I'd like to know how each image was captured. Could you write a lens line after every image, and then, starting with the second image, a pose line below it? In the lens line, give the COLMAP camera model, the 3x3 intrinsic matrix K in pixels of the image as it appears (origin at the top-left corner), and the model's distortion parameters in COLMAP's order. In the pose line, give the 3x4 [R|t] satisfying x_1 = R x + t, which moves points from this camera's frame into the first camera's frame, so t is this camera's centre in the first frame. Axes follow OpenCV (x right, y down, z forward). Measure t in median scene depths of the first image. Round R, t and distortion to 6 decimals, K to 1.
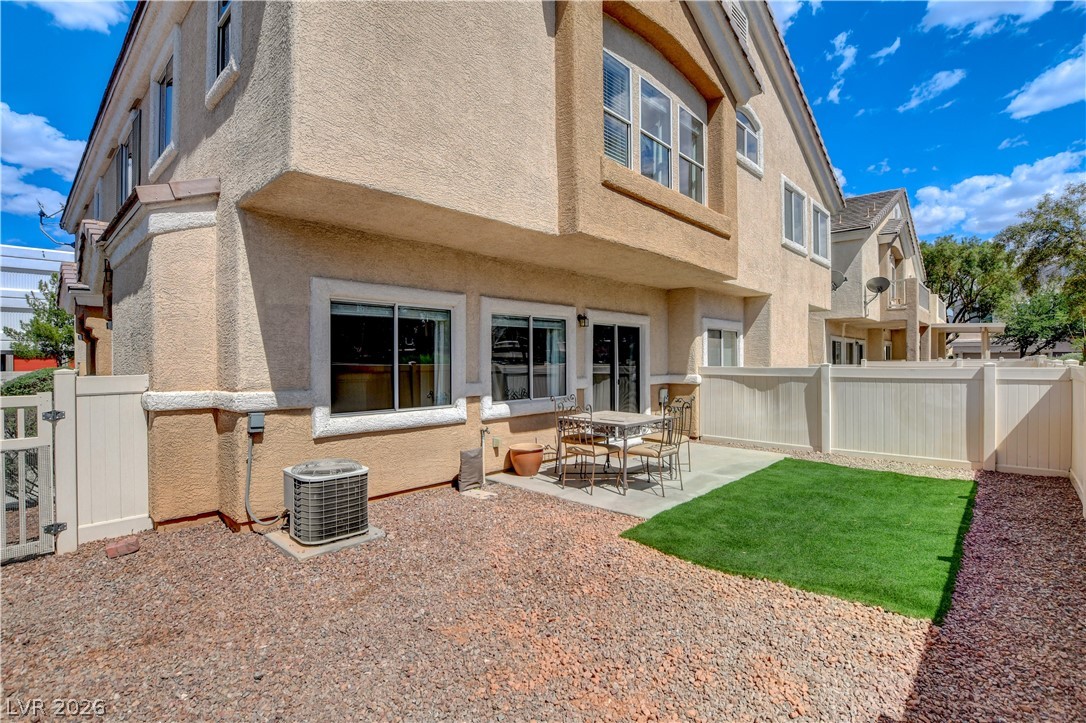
lens RADIAL K [[533.4, 0, 542.3], [0, 533.4, 366.5], [0, 0, 1]] dist [-0.020772, -0.000003]
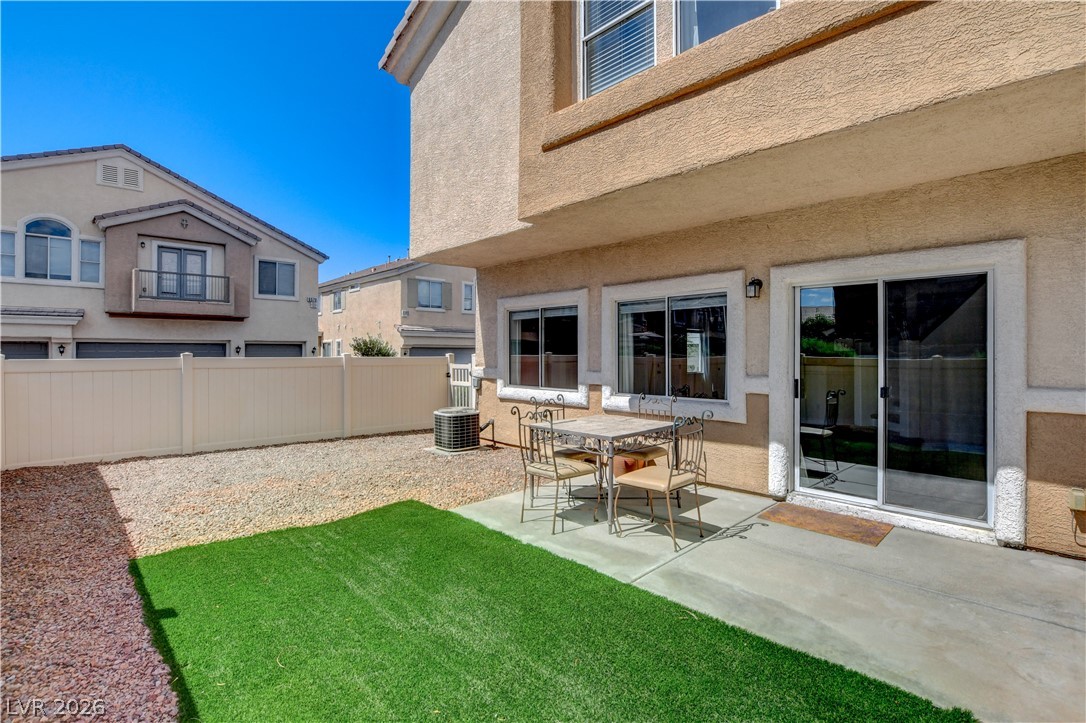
lens RADIAL K [[521.9, 0, 544.6], [0, 521.9, 352.3], [0, 0, 1]] dist [-0.030361, 0.000987]
pose [[-0.082103, 0.002662, -0.996620, 0.912601], [-0.012111, 0.999920, 0.003669, -0.009637], [0.996550, 0.012371, -0.082064, 1.004971]]
